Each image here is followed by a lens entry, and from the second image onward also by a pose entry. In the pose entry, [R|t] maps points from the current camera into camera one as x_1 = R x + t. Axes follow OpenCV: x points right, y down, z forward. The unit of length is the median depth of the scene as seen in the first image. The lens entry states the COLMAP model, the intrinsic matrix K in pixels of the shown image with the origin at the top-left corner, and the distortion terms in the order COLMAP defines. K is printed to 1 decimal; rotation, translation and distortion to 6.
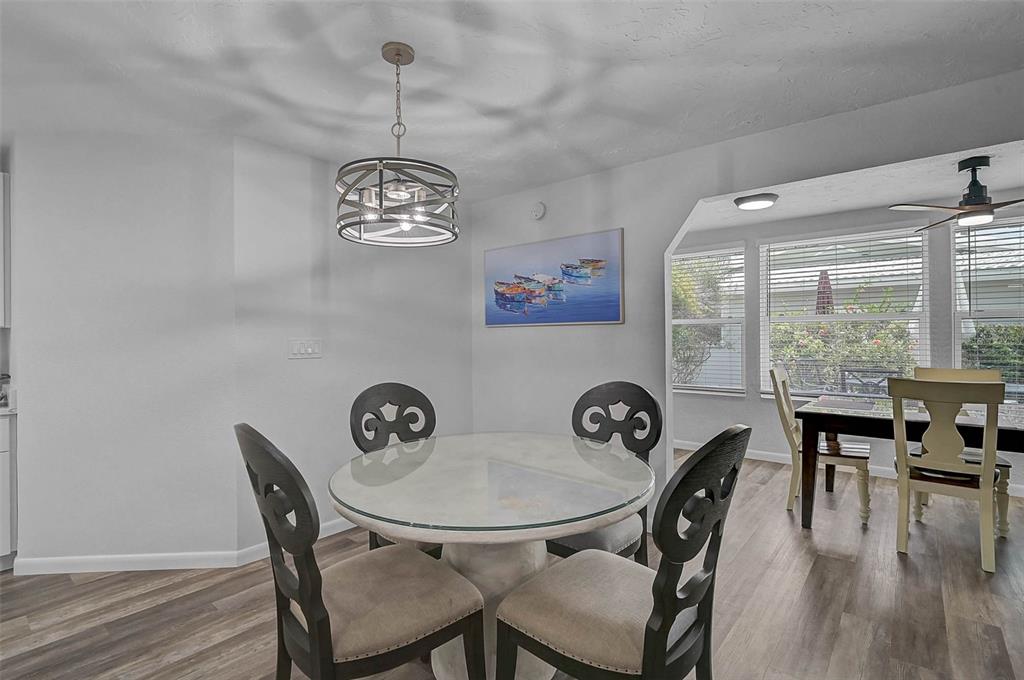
lens RADIAL K [[481.4, 0, 510.5], [0, 481.4, 335.7], [0, 0, 1]] dist [-0.005708, -0.001877]
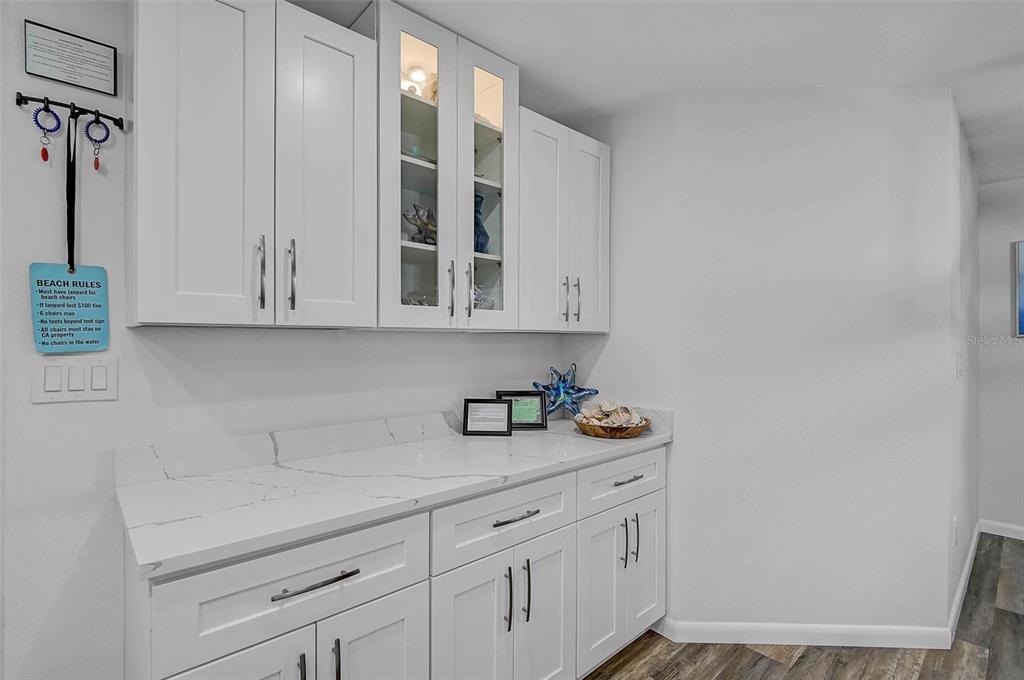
lens RADIAL K [[488.9, 0, 506.8], [0, 488.9, 342.0], [0, 0, 1]] dist [-0.003002, -0.003979]
pose [[0.990810, 0.011399, -0.134780, -1.158760], [-0.011612, 0.999932, -0.000795, 0.000022], [0.134761, 0.002353, 0.990875, 0.136599]]
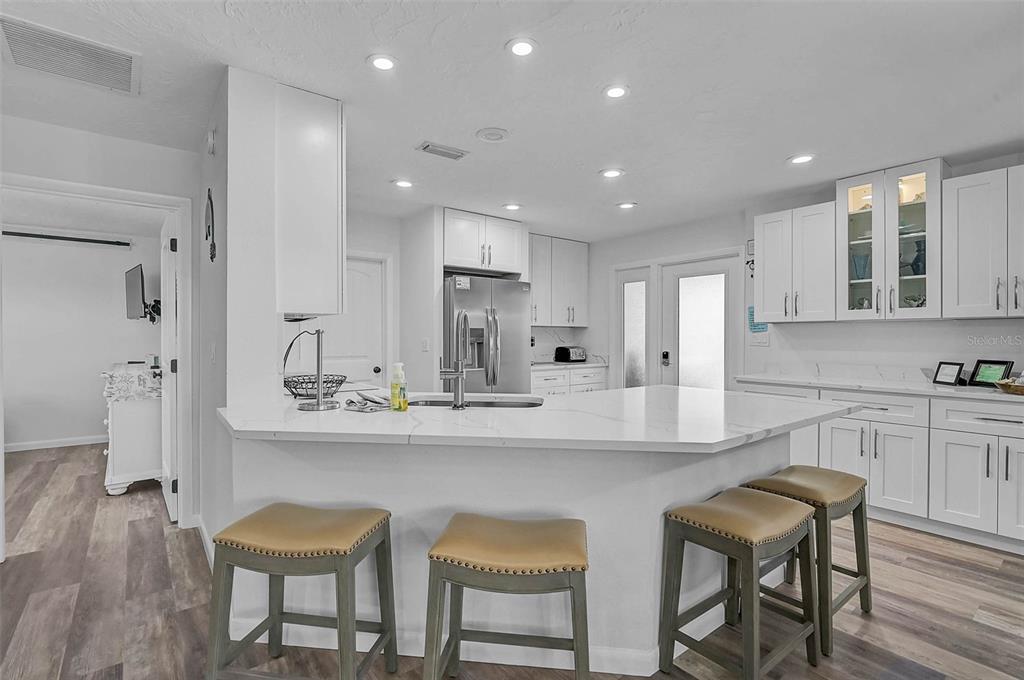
lens RADIAL K [[481.4, 0, 511.3], [0, 481.4, 339.6], [0, 0, 1]] dist [-0.005708, -0.001877]
pose [[-0.208784, 0.015510, -0.977839, 0.111472], [-0.000578, 0.999872, 0.015983, 0.016221], [0.977962, 0.003903, -0.208749, 0.087039]]
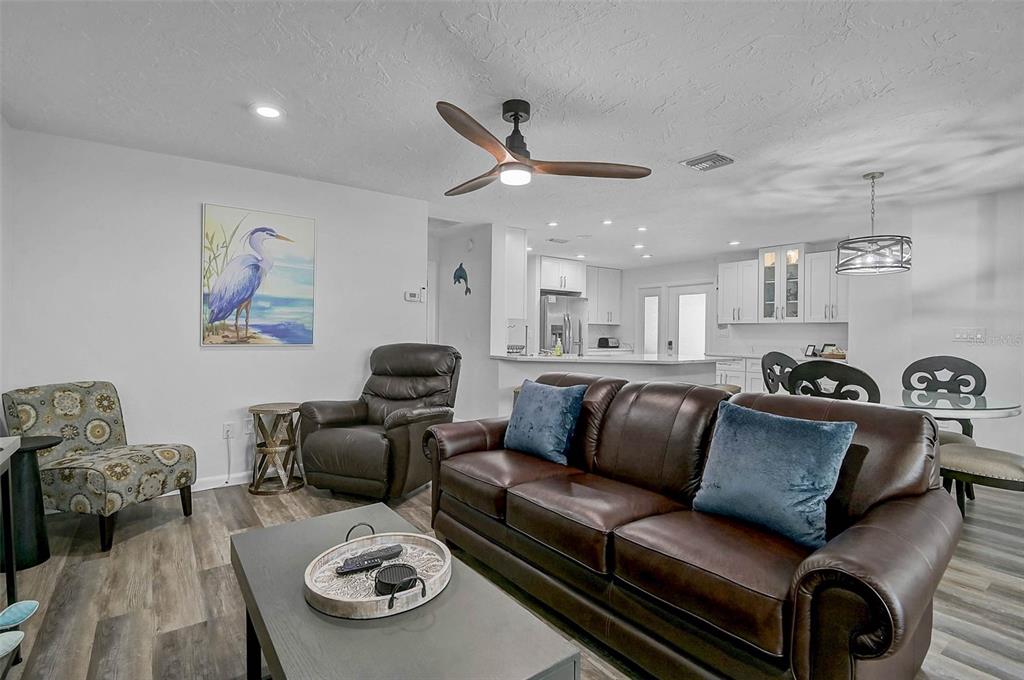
lens RADIAL K [[481.4, 0, 511.5], [0, 481.4, 334.2], [0, 0, 1]] dist [-0.005708, -0.001877]
pose [[-0.243531, 0.009860, -0.969843, 1.384652], [-0.011696, 0.999846, 0.013102, 0.024792], [0.969823, 0.014534, -0.243378, 0.051770]]
